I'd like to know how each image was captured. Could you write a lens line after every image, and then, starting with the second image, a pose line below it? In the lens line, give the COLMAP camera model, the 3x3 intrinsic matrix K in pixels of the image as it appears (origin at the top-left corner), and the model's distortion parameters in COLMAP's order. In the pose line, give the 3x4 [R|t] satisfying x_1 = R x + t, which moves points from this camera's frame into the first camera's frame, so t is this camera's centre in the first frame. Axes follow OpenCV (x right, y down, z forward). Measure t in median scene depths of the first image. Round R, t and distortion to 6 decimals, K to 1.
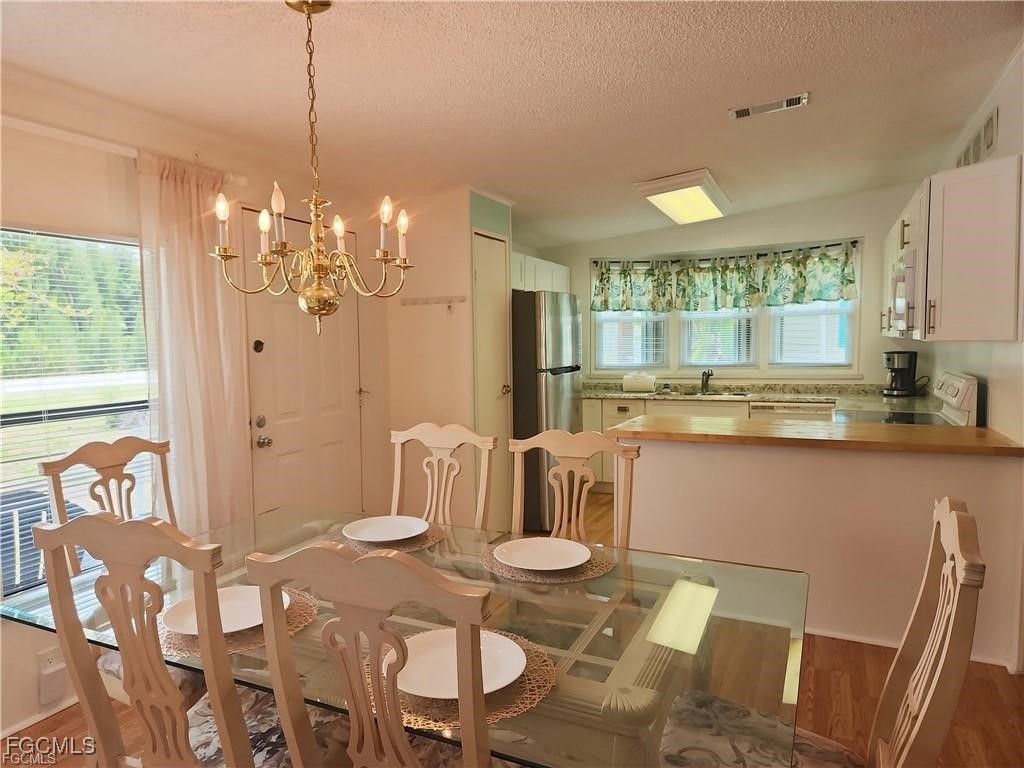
lens RADIAL K [[686.6, 0, 485.9], [0, 686.6, 388.3], [0, 0, 1]] dist [0.070253, -0.058801]
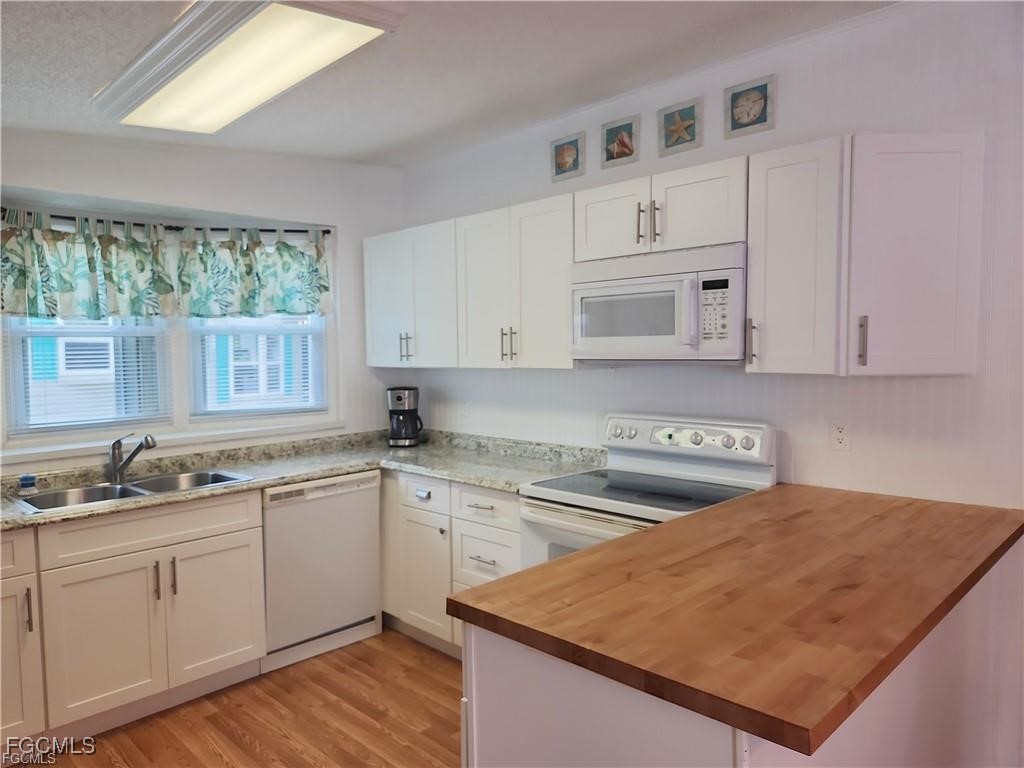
lens RADIAL K [[686.6, 0, 514.4], [0, 686.6, 383.1], [0, 0, 1]] dist [0.070253, -0.058801]
pose [[0.325765, -0.034726, 0.944813, -0.064357], [0.078629, 0.996858, 0.009528, -0.049653], [-0.942176, 0.071185, 0.327472, 0.586720]]
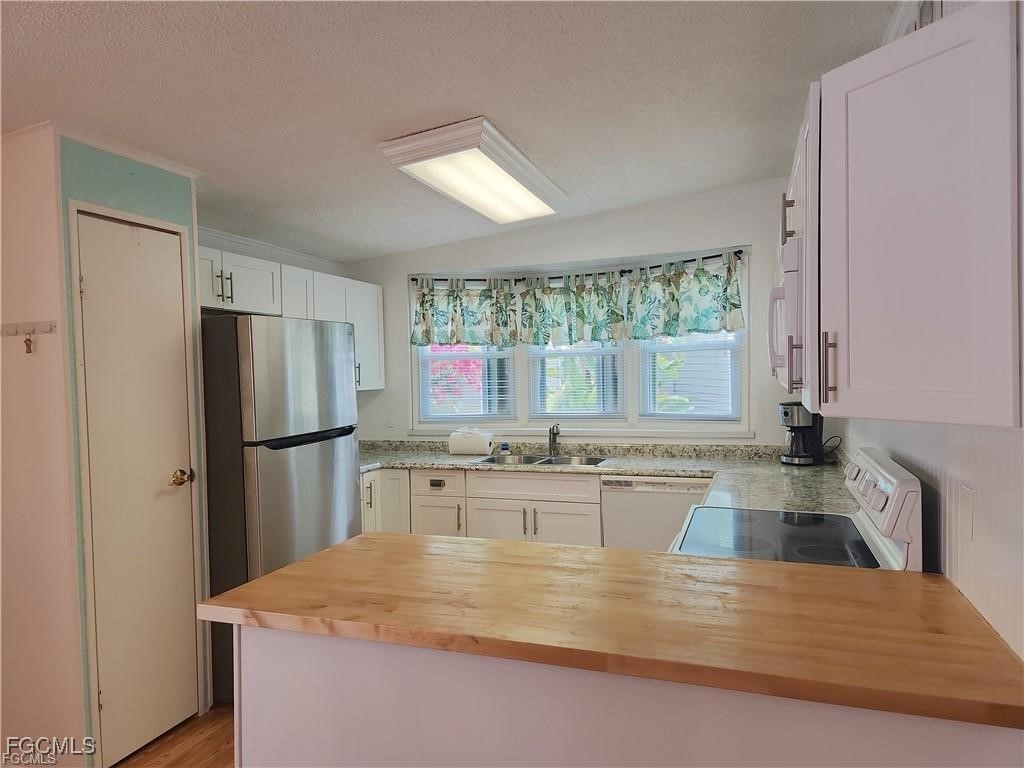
lens RADIAL K [[686.6, 0, 486.8], [0, 686.6, 389.5], [0, 0, 1]] dist [0.070253, -0.058801]
pose [[0.996133, -0.008499, 0.087446, 0.191432], [0.012143, 0.999076, -0.041216, -0.036966], [-0.087015, 0.042118, 0.995316, 0.289973]]
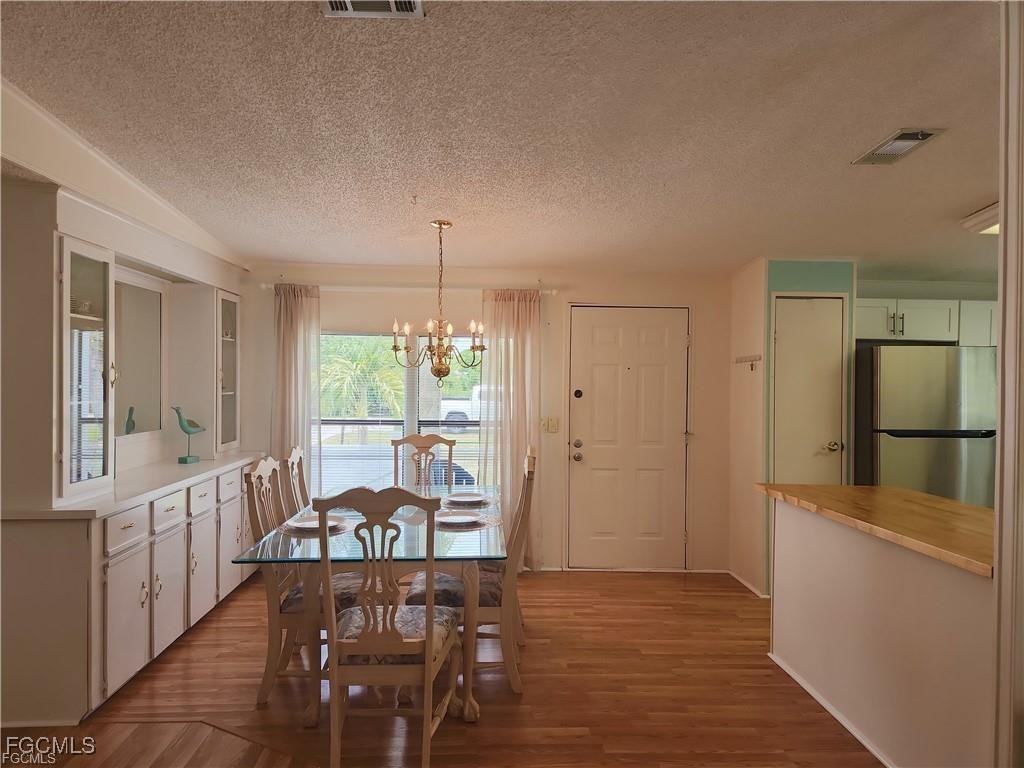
lens RADIAL K [[686.6, 0, 510.4], [0, 686.6, 387.7], [0, 0, 1]] dist [0.070253, -0.058801]
pose [[0.471321, 0.024735, -0.881615, 0.542115], [-0.084420, 0.996282, -0.017180, -0.020579], [0.877912, 0.082523, 0.471657, 0.090373]]
